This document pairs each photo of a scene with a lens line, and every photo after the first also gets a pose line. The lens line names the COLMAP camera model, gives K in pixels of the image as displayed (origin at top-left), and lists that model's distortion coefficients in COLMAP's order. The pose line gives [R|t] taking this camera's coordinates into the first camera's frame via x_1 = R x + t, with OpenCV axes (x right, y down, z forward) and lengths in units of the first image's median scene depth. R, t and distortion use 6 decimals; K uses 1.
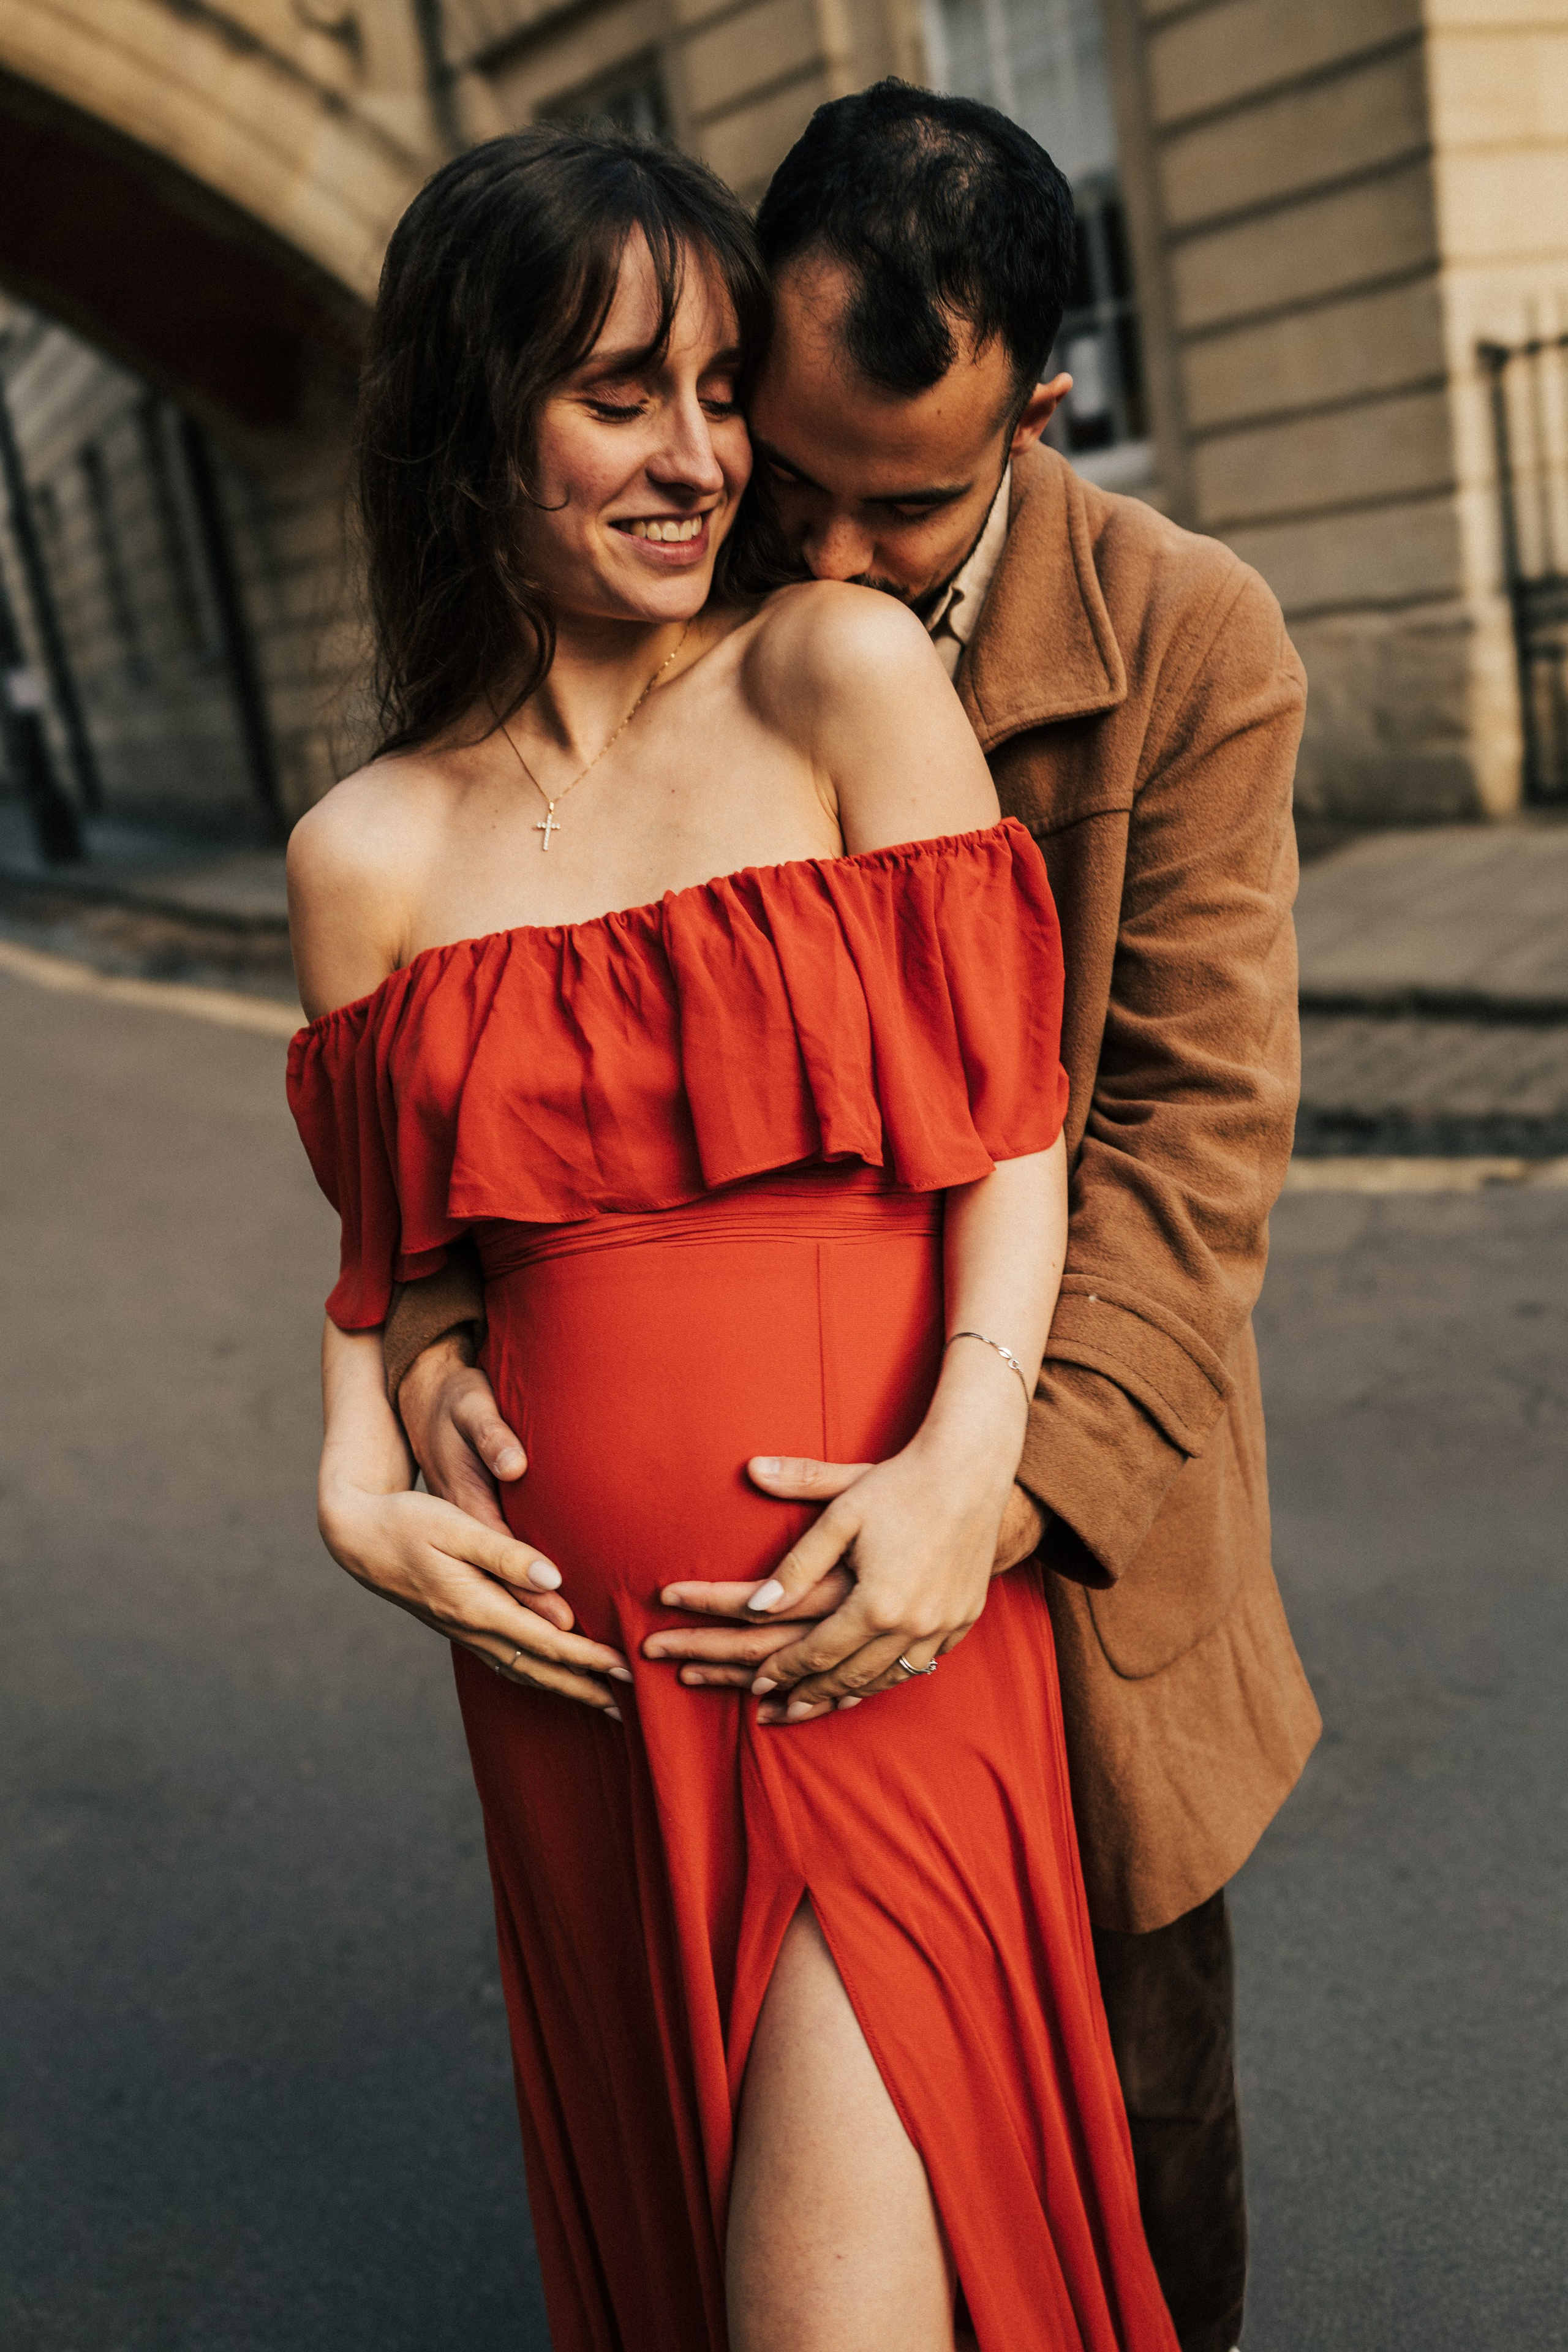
lens RADIAL K [[2237.5, 0, 761.7], [0, 2237.5, 1192.2], [0, 0, 1]] dist [-0.053905, 0.154663]
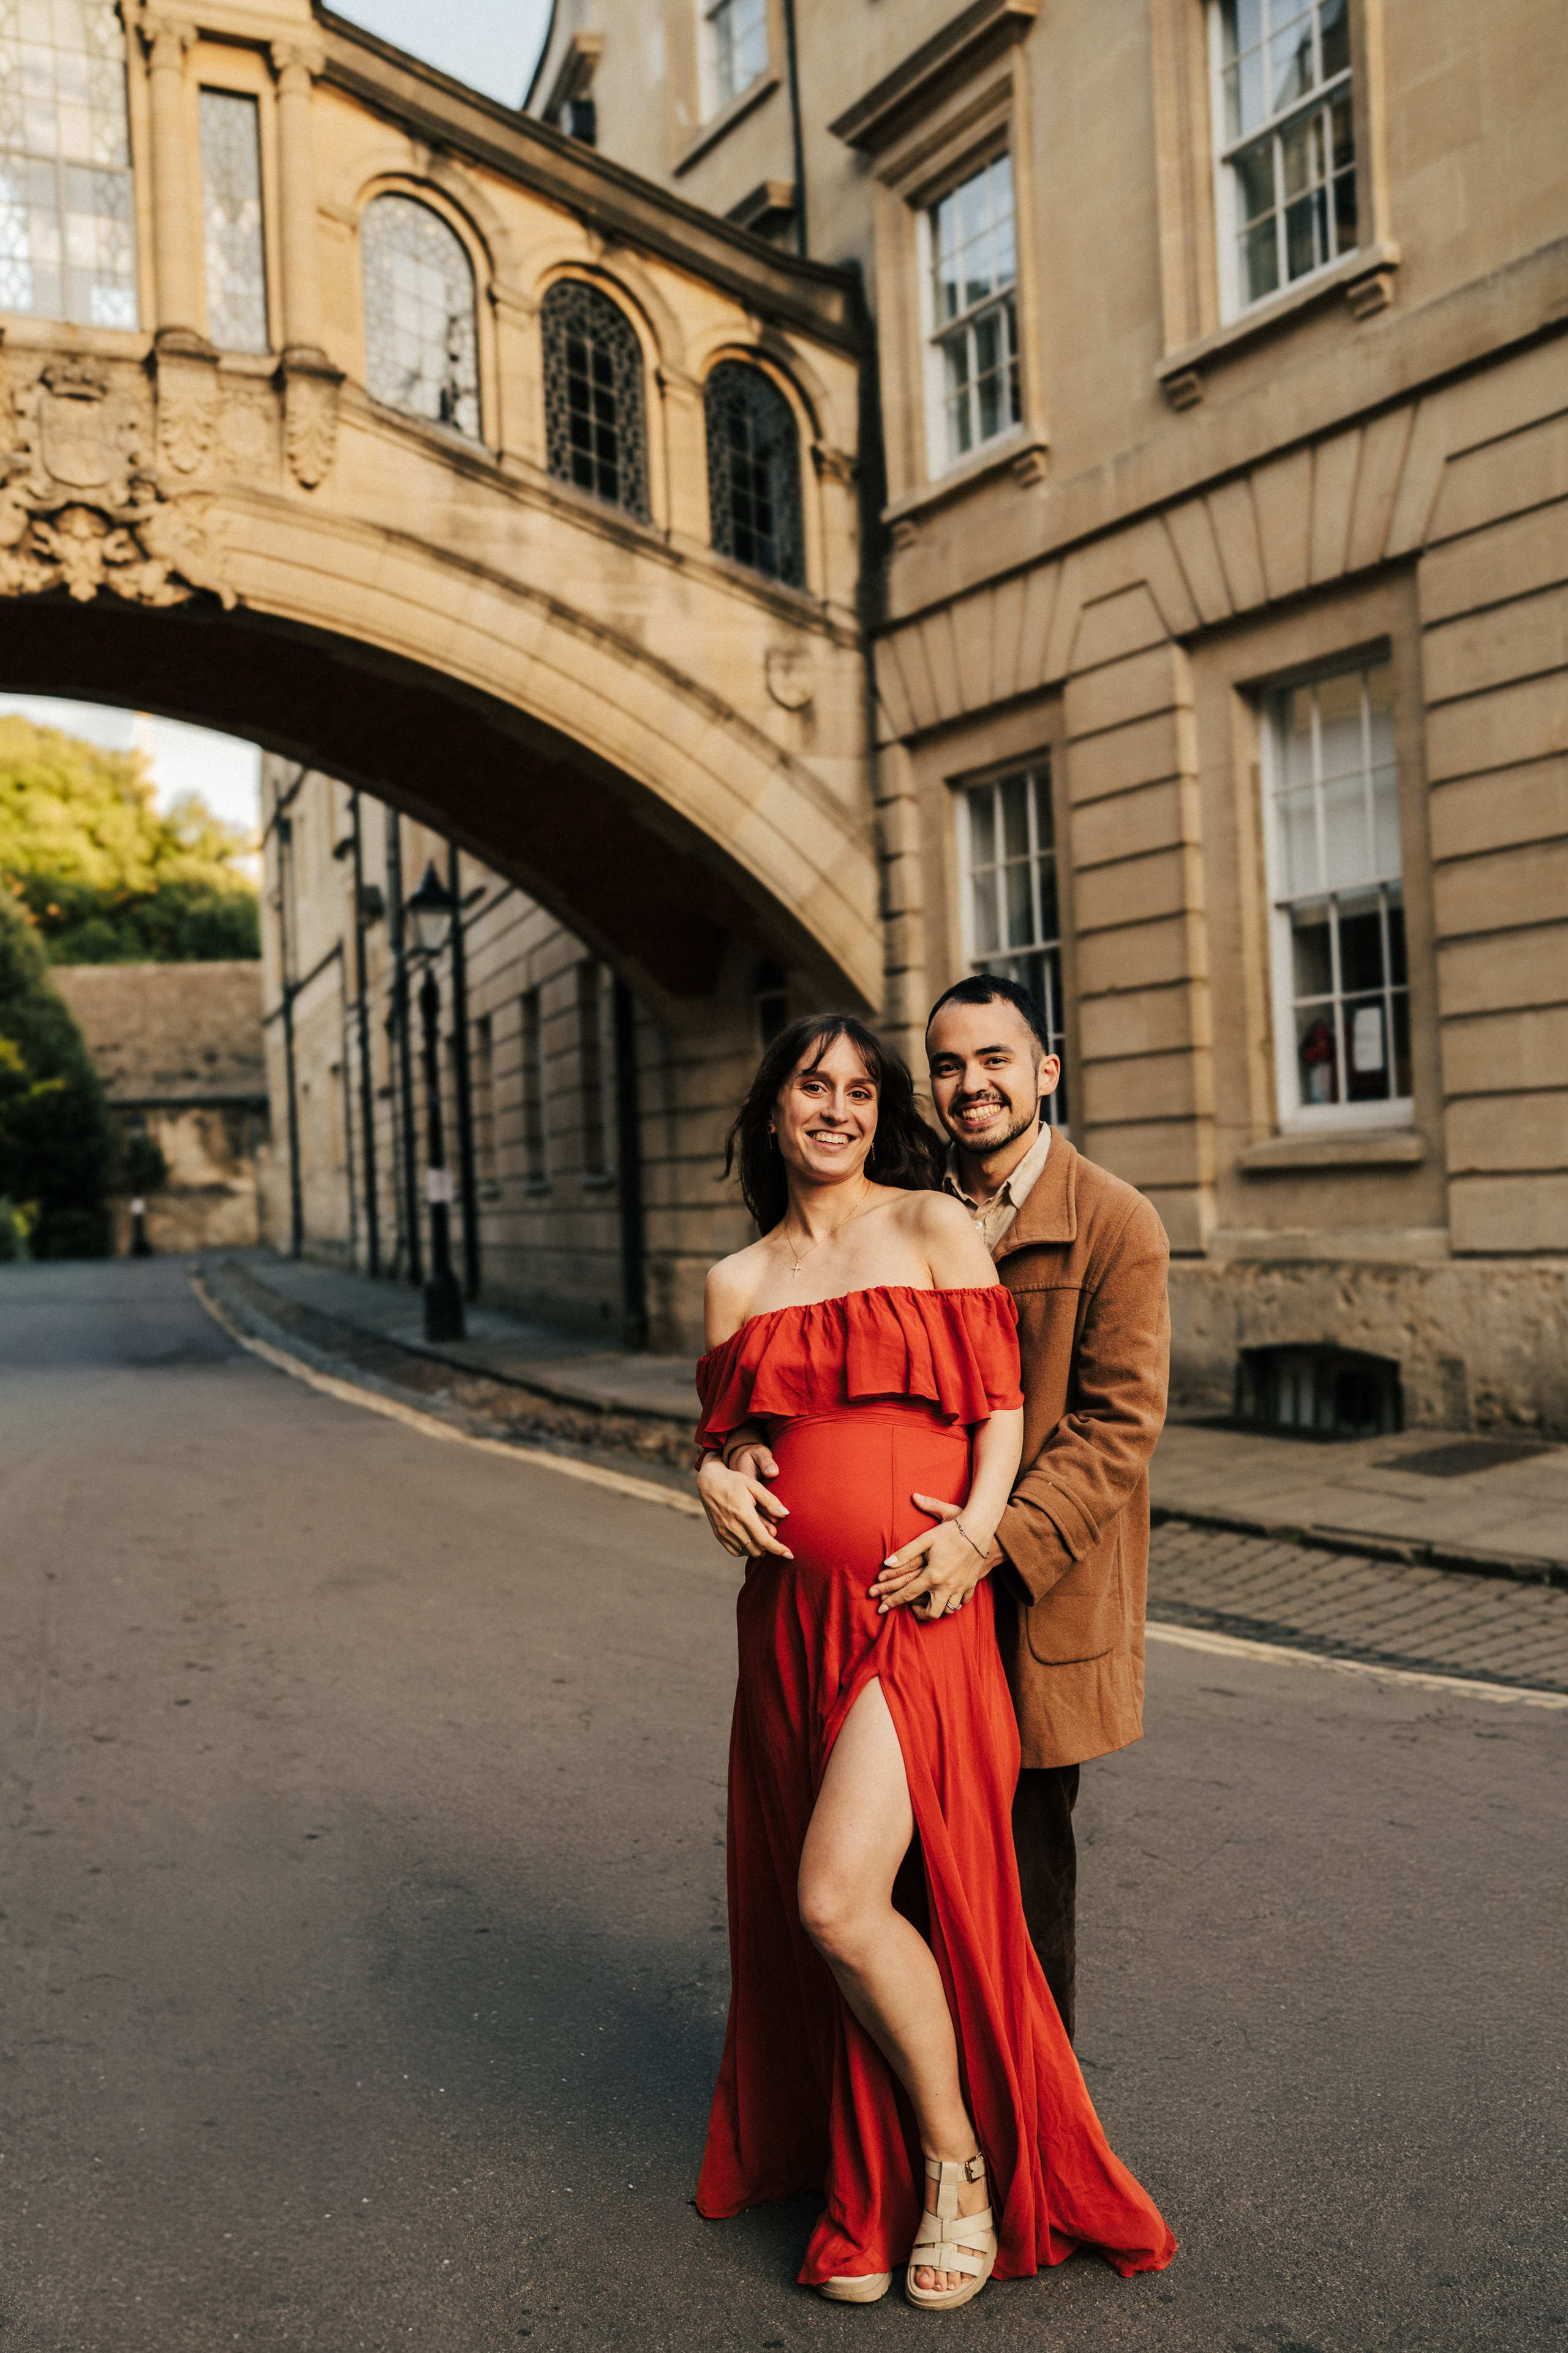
lens RADIAL K [[2398.0, 0, 778.0], [0, 2398.0, 1202.6], [0, 0, 1]] dist [-0.058821, 0.155970]
pose [[0.980970, 0.119894, -0.152720, 0.045385], [-0.153237, 0.961106, -0.229769, 0.065065], [0.119232, 0.248799, 0.961188, -0.266403]]
